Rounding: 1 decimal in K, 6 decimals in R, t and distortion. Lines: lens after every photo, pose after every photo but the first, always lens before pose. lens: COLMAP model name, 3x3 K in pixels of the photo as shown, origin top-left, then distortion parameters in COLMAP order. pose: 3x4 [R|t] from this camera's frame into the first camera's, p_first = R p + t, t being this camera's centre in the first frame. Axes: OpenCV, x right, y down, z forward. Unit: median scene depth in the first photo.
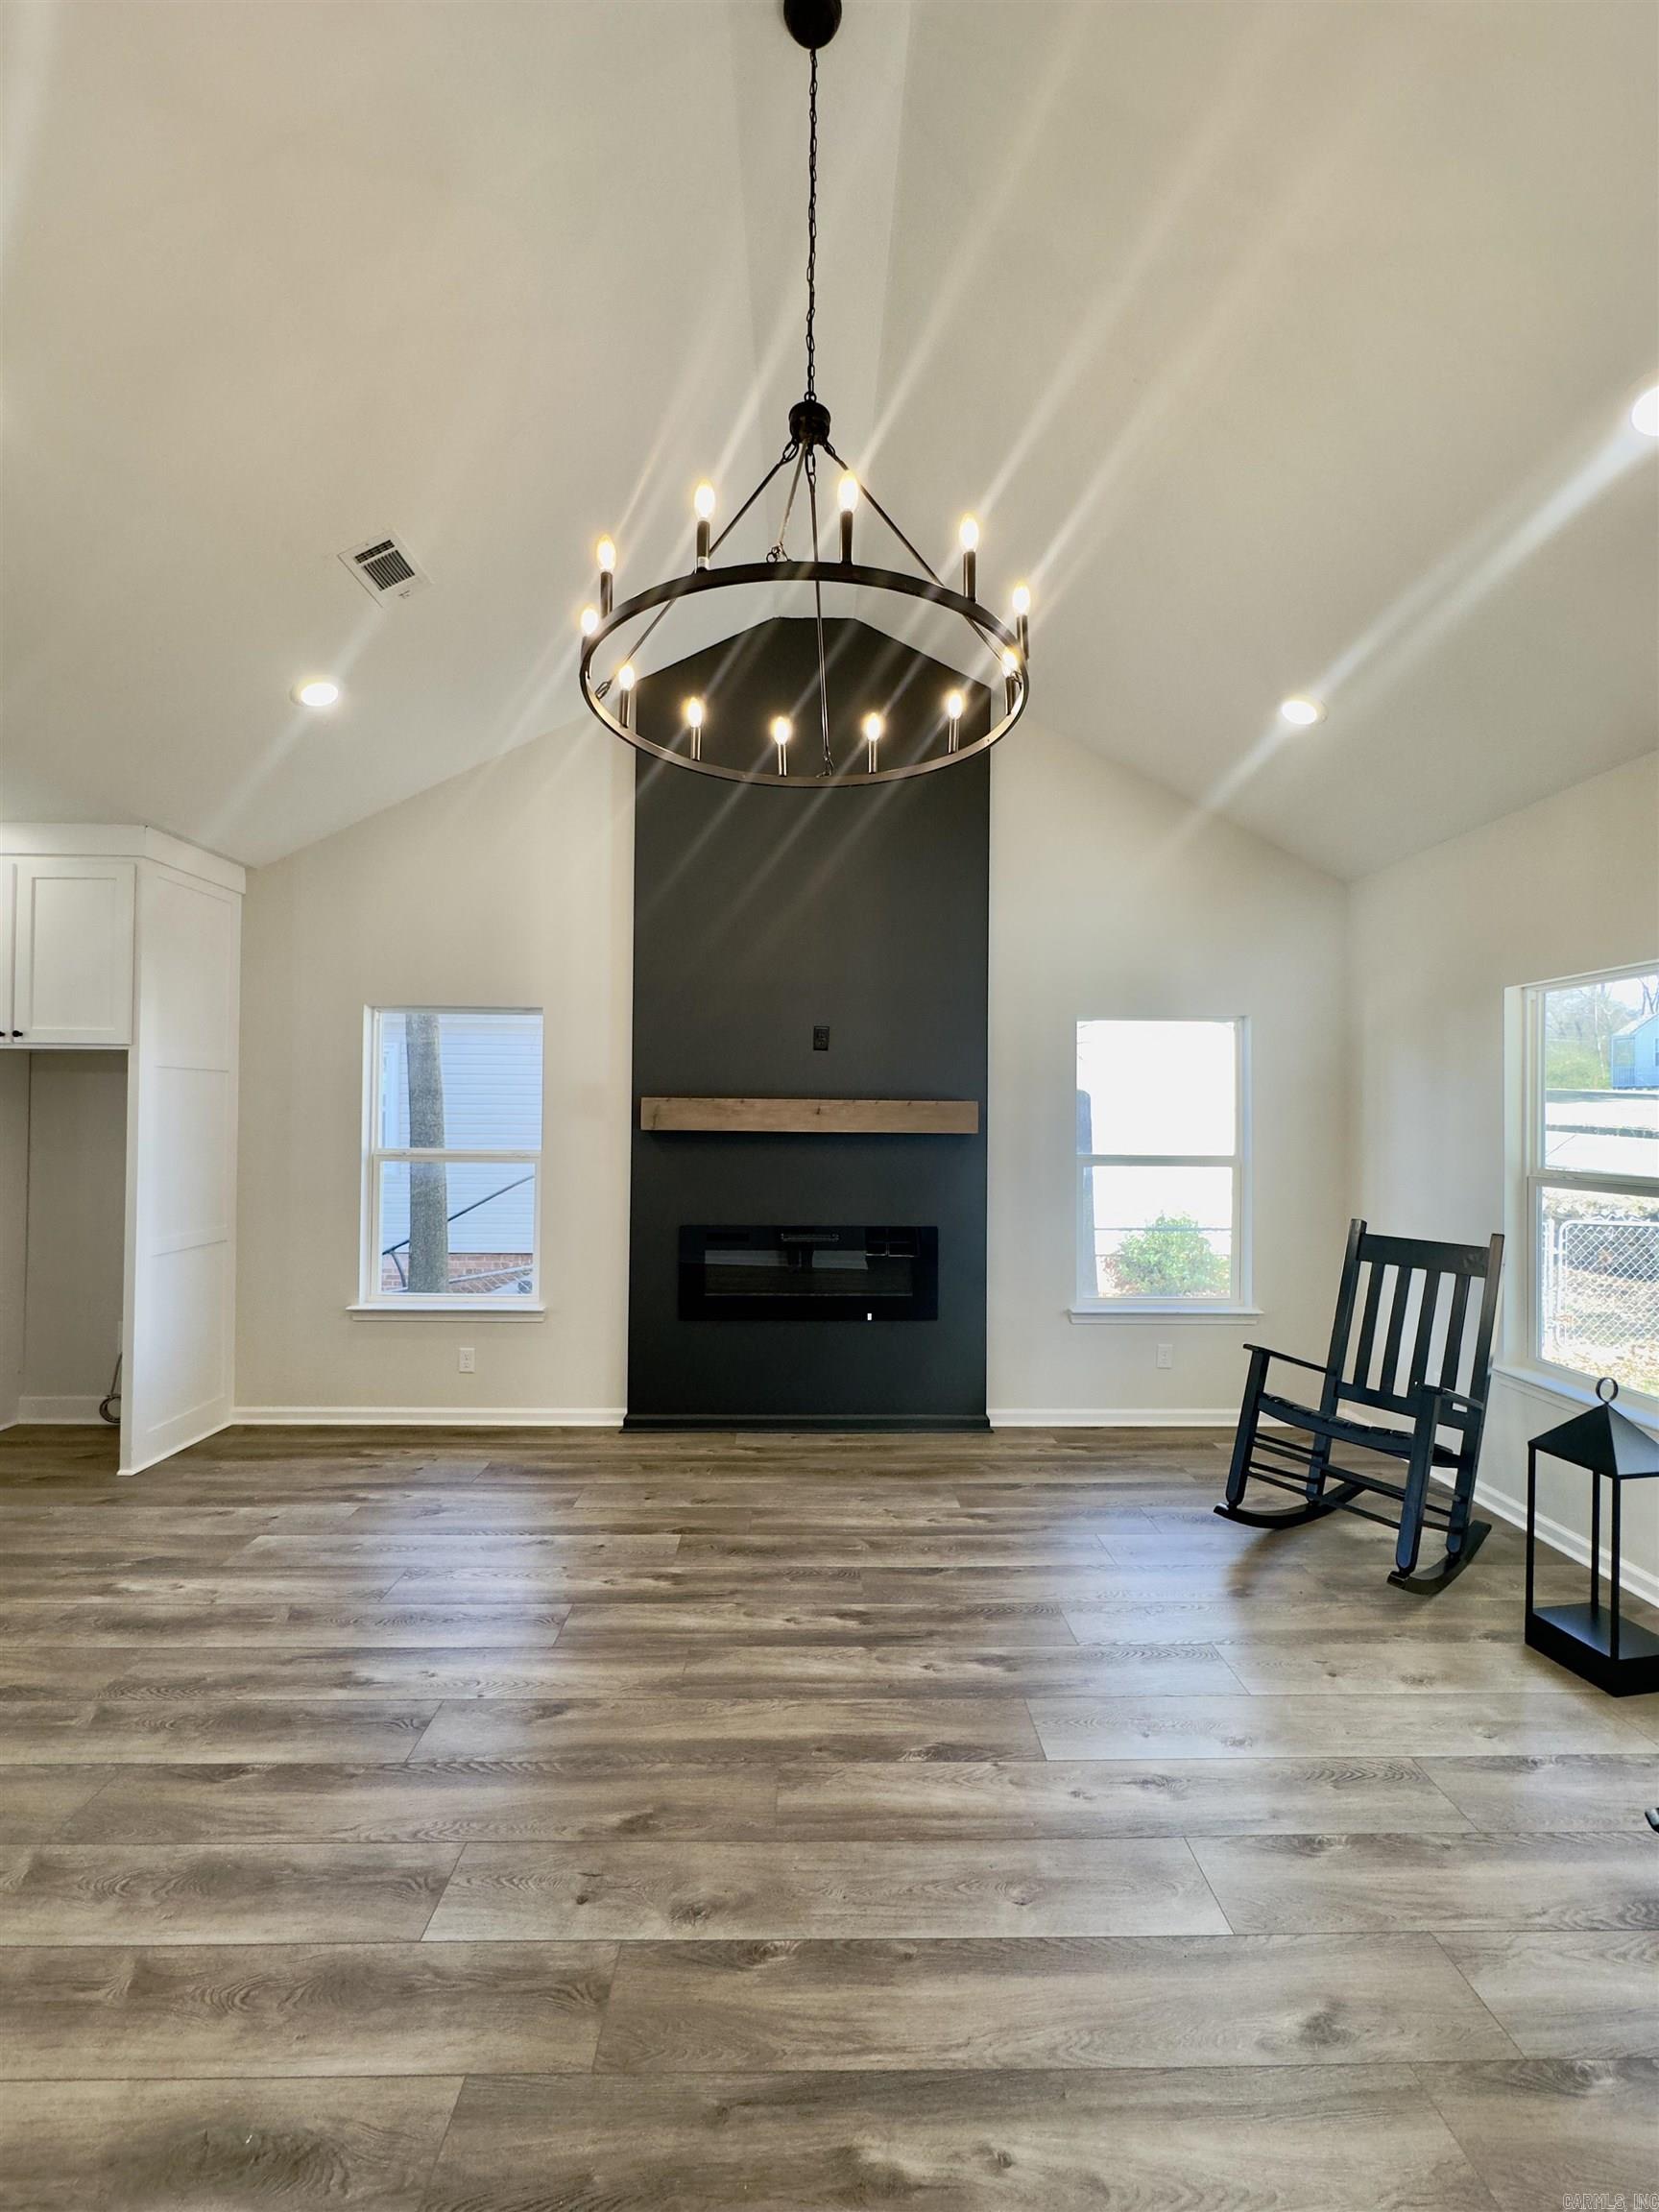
lens RADIAL K [[883.4, 0, 829.5], [0, 883.4, 1106.0], [0, 0, 1]] dist [-0.000035, 0.000378]
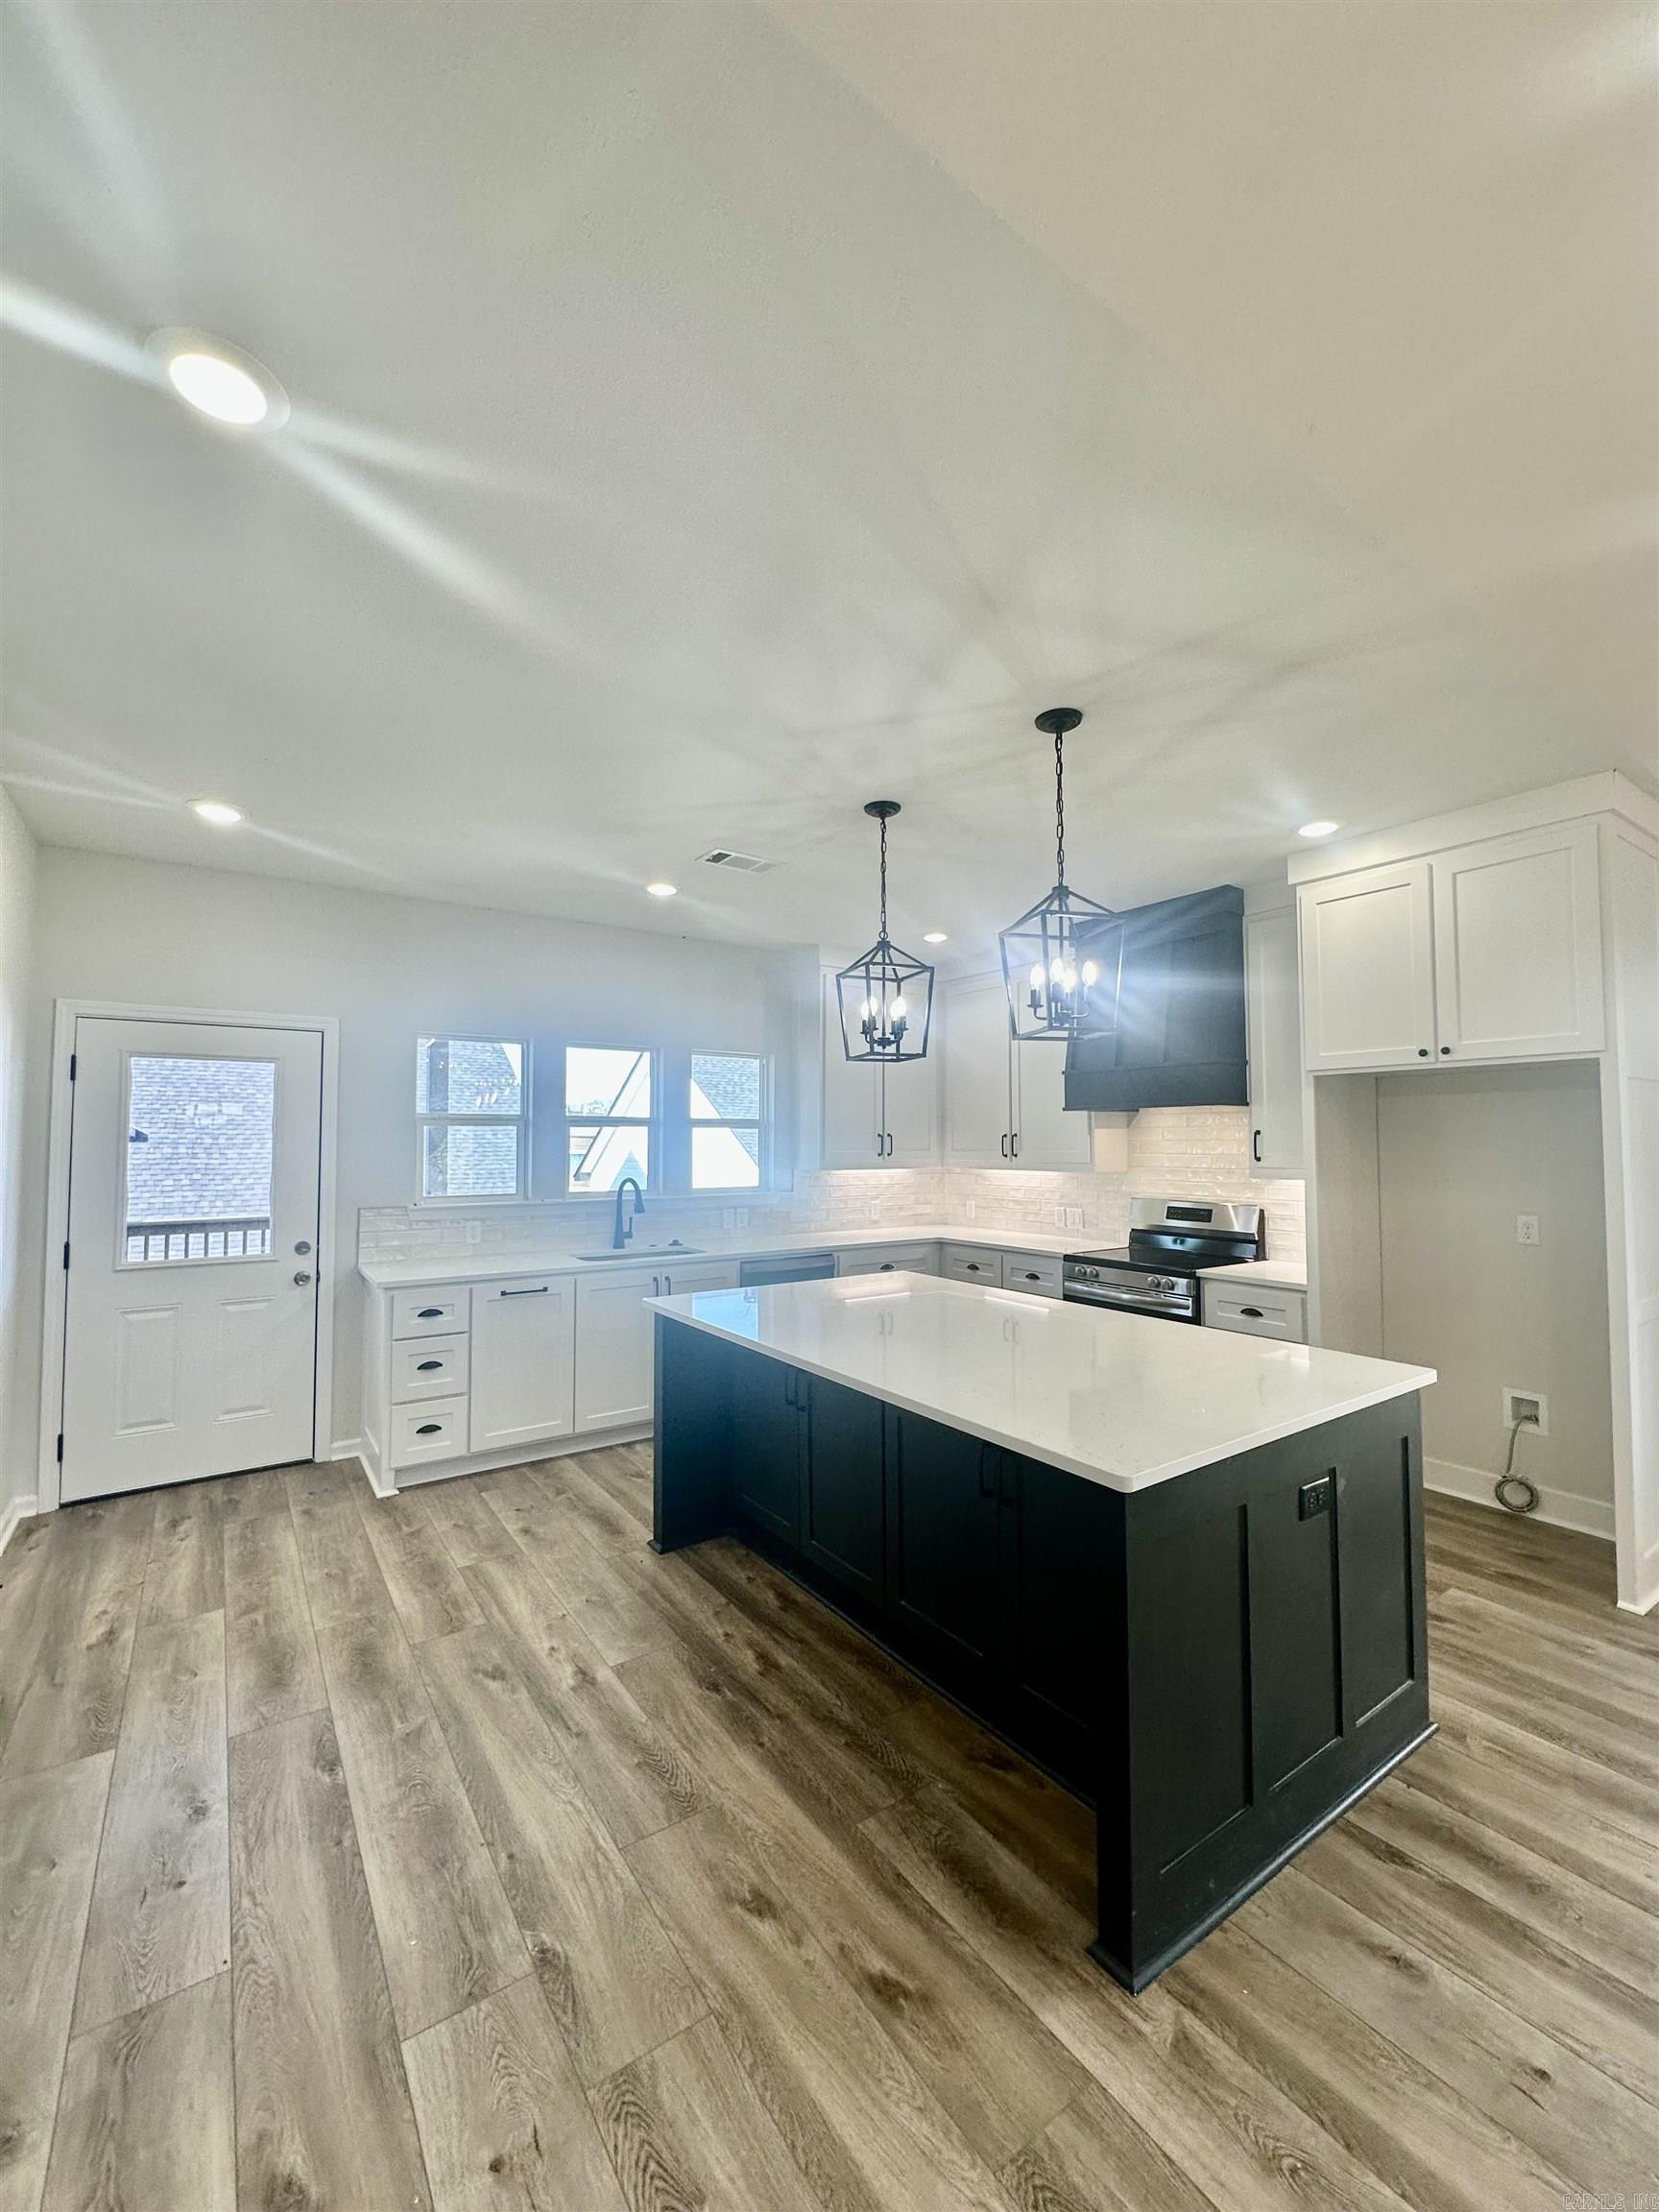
lens RADIAL K [[882.4, 0, 829.5], [0, 882.4, 1106.0], [0, 0, 1]] dist [-0.002993, 0.000711]
pose [[0.549503, -0.048123, -0.834105, -0.583202], [0.020655, 0.998817, -0.044019, -0.000527], [0.835236, 0.006960, 0.549847, -0.004486]]
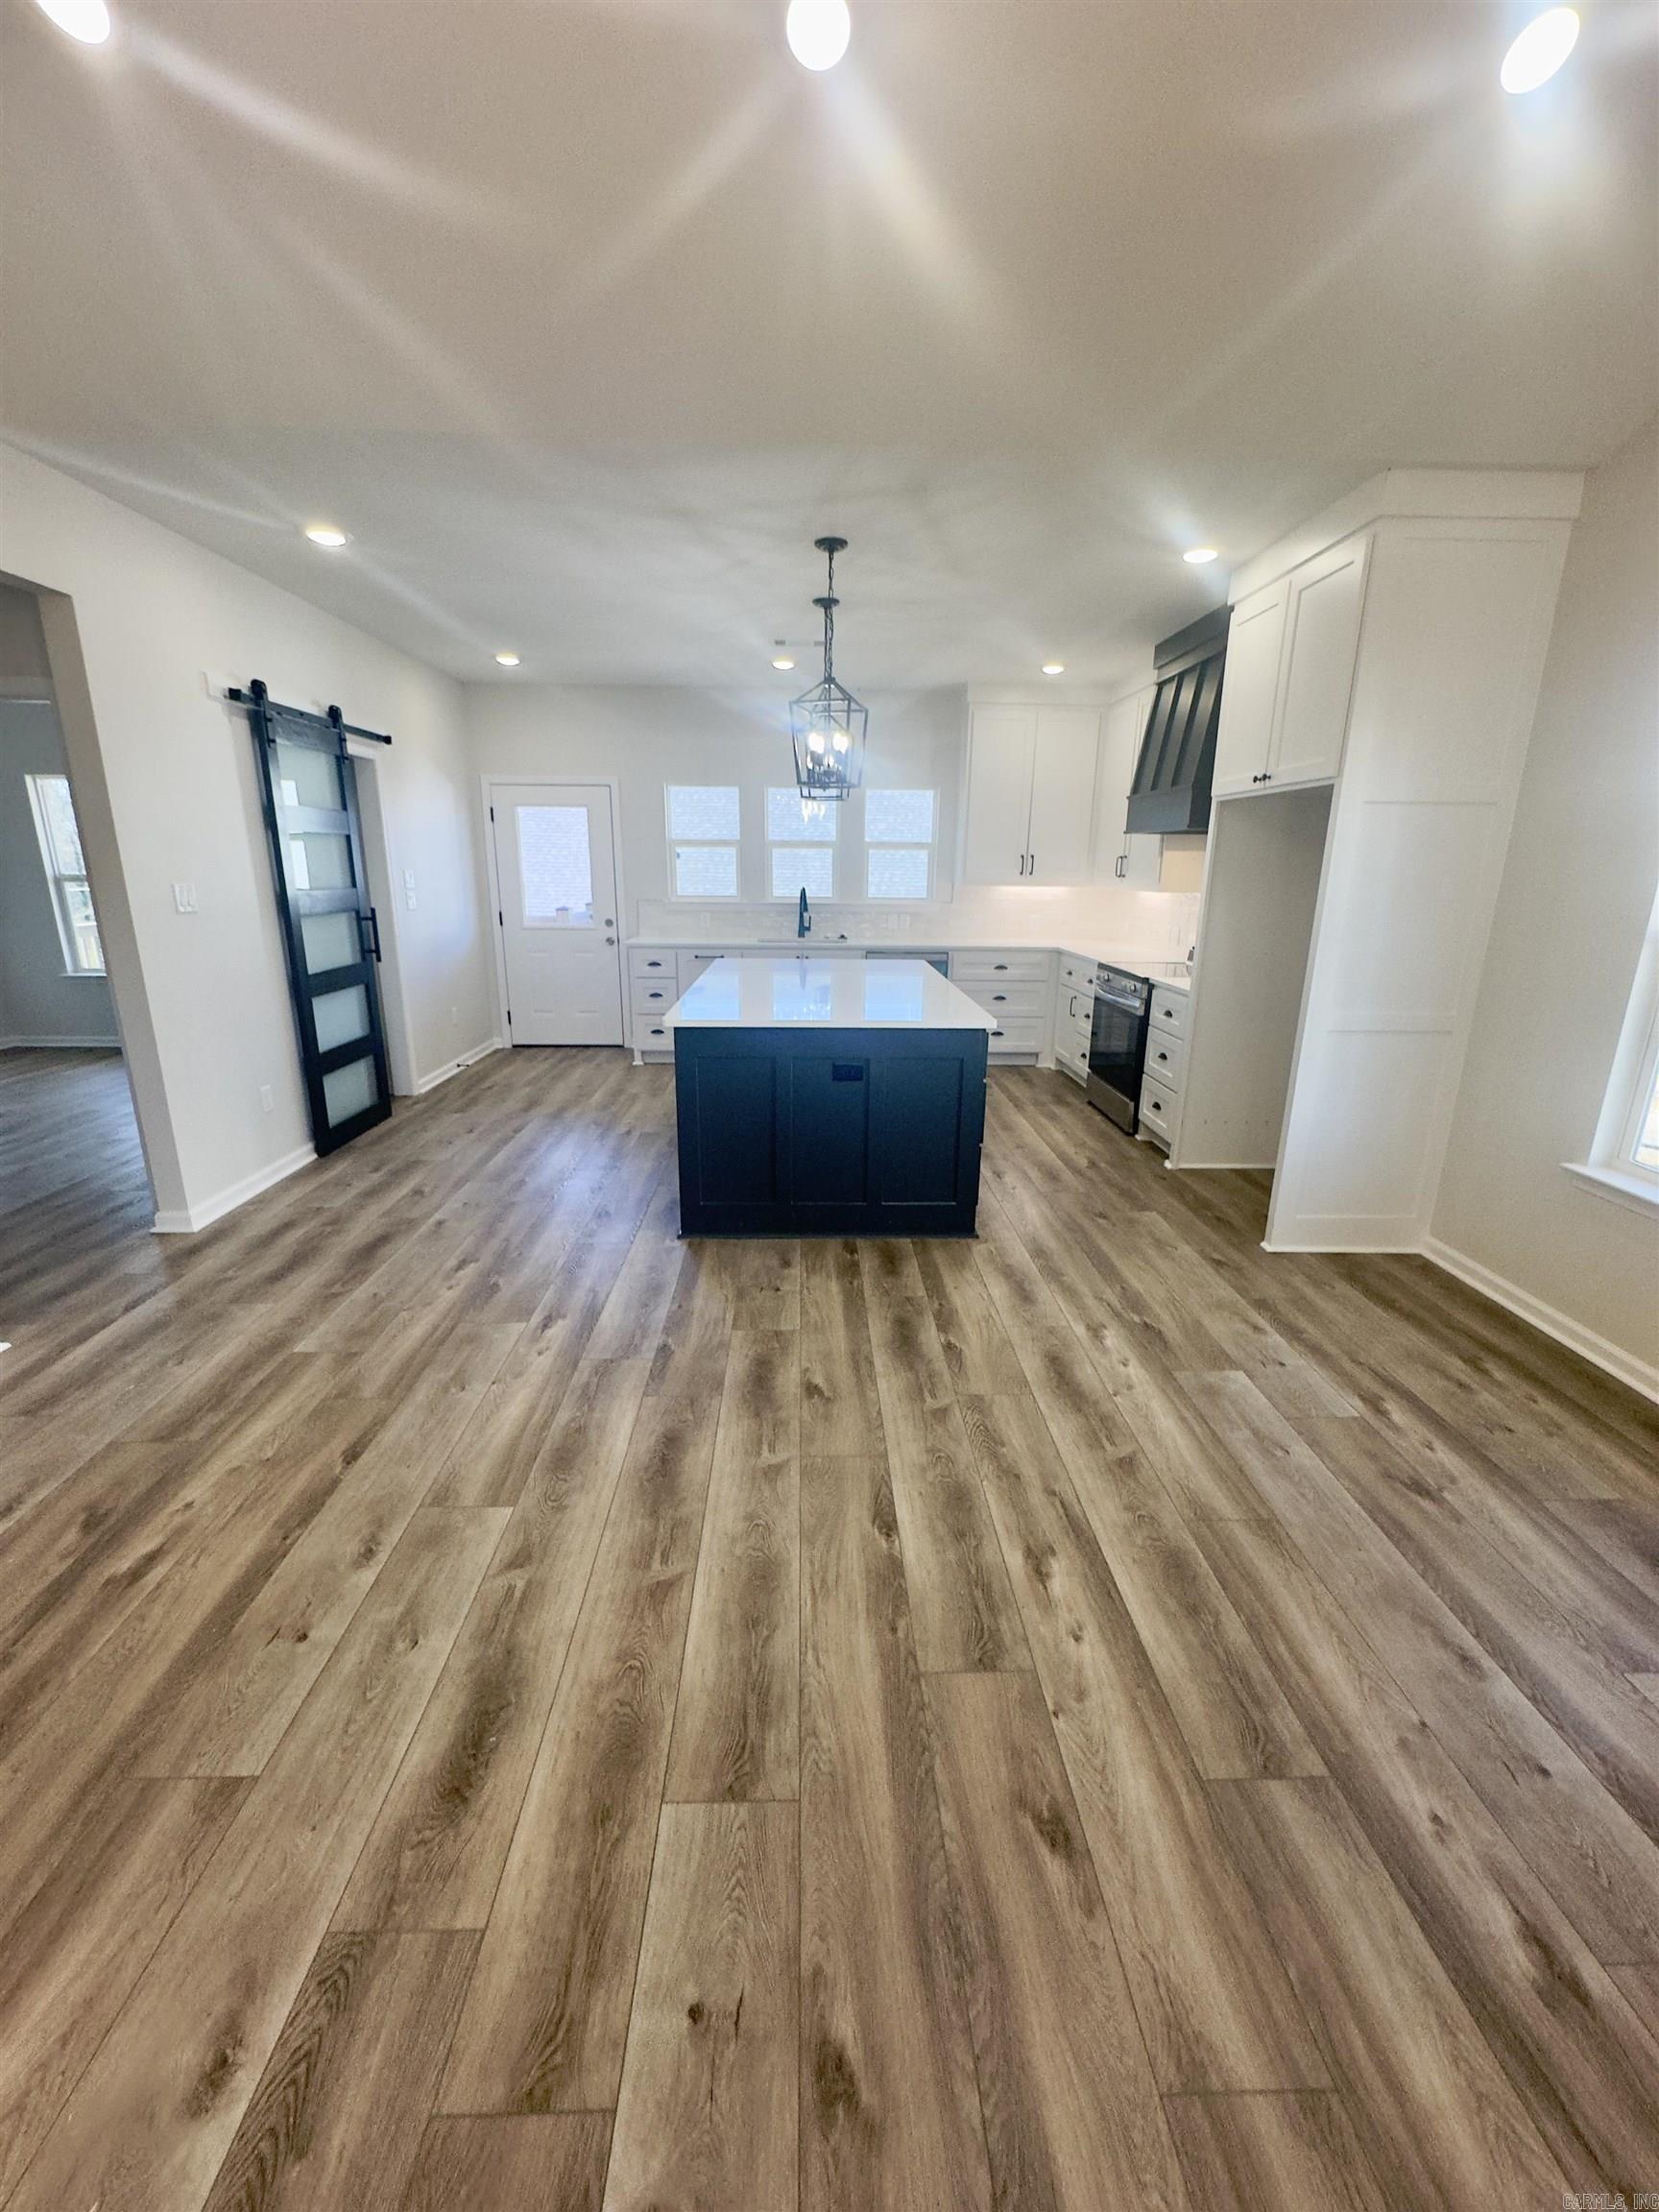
lens RADIAL K [[881.7, 0, 829.5], [0, 881.7, 1106.0], [0, 0, 1]] dist [-0.003658, 0.000288]
pose [[0.004378, 0.254367, -0.967098, 0.106838], [0.004371, 0.967093, 0.254385, 0.020066], [0.999981, -0.005341, 0.003122, 0.578064]]
